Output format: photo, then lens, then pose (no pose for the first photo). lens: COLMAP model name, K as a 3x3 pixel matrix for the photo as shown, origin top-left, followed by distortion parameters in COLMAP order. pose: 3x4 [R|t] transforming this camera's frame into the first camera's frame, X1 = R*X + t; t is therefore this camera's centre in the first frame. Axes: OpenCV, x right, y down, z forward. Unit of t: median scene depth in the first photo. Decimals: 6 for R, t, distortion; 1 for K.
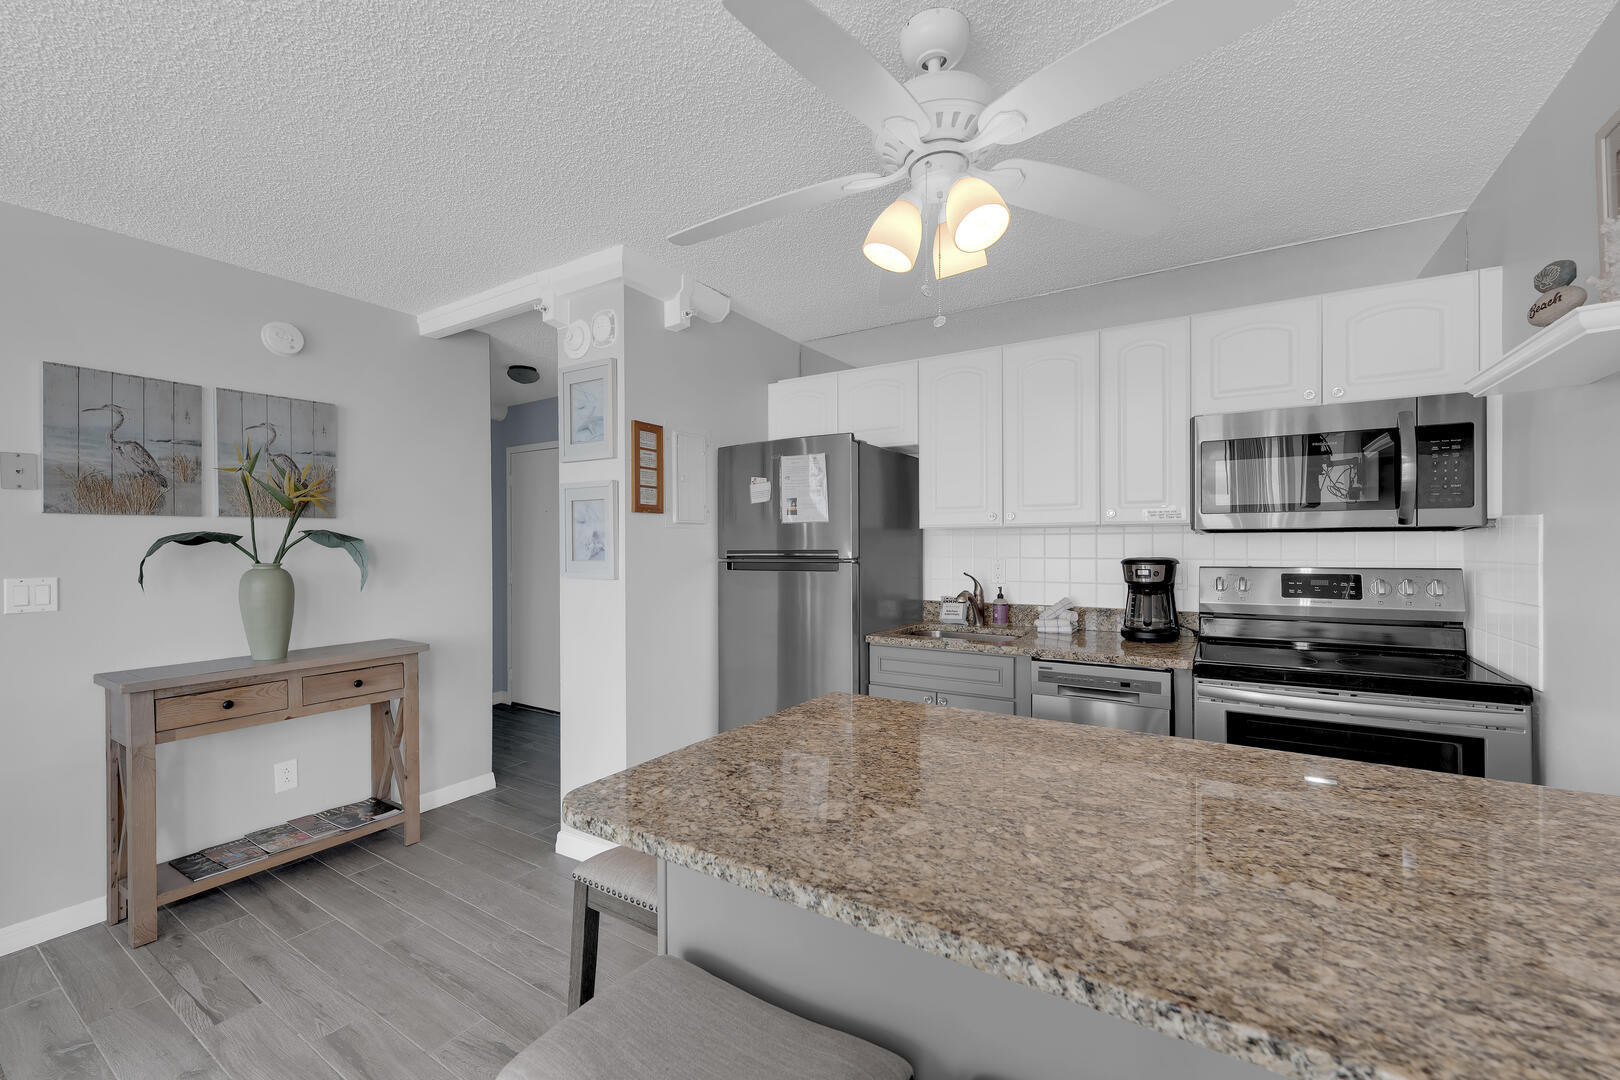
lens RADIAL K [[666.4, 0, 804.9], [0, 666.4, 543.3], [0, 0, 1]] dist [-0.001797, -0.000482]
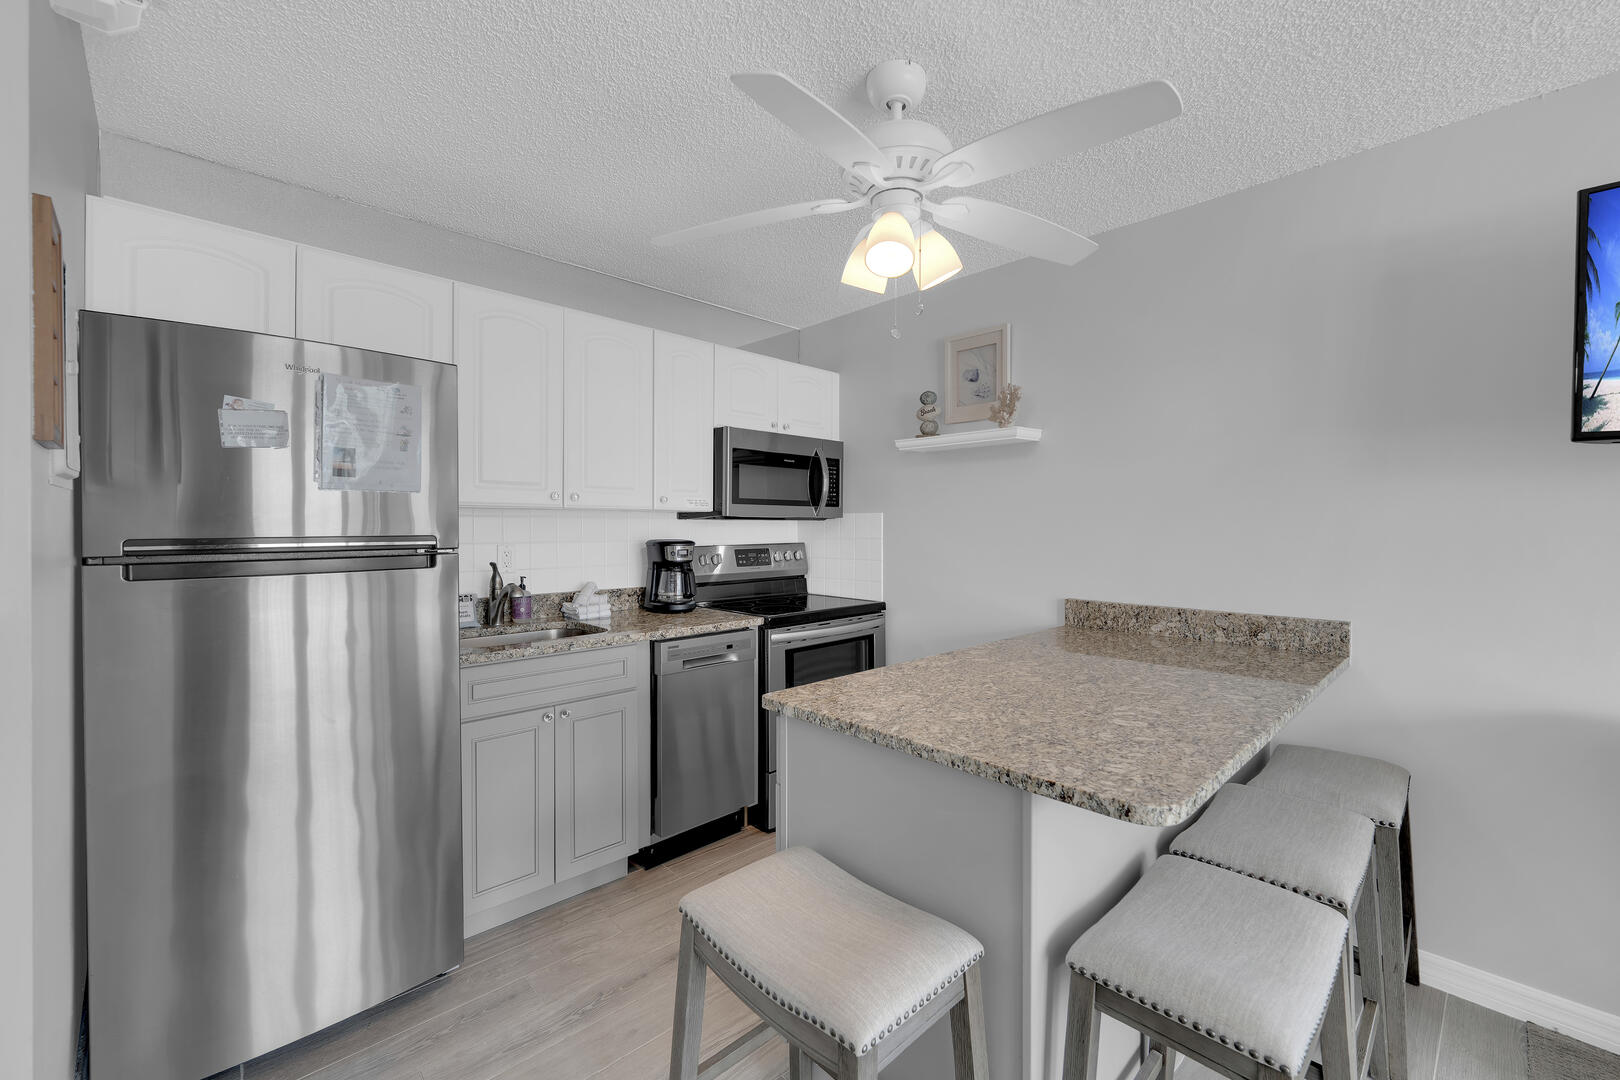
lens RADIAL K [[662.1, 0, 820.3], [0, 662.1, 535.1], [0, 0, 1]] dist [-0.000537, -0.000100]
pose [[0.223320, -0.008732, 0.974706, -0.689997], [-0.003290, 0.999947, 0.009712, 0.002865], [-0.974740, -0.005375, 0.223280, 0.642310]]
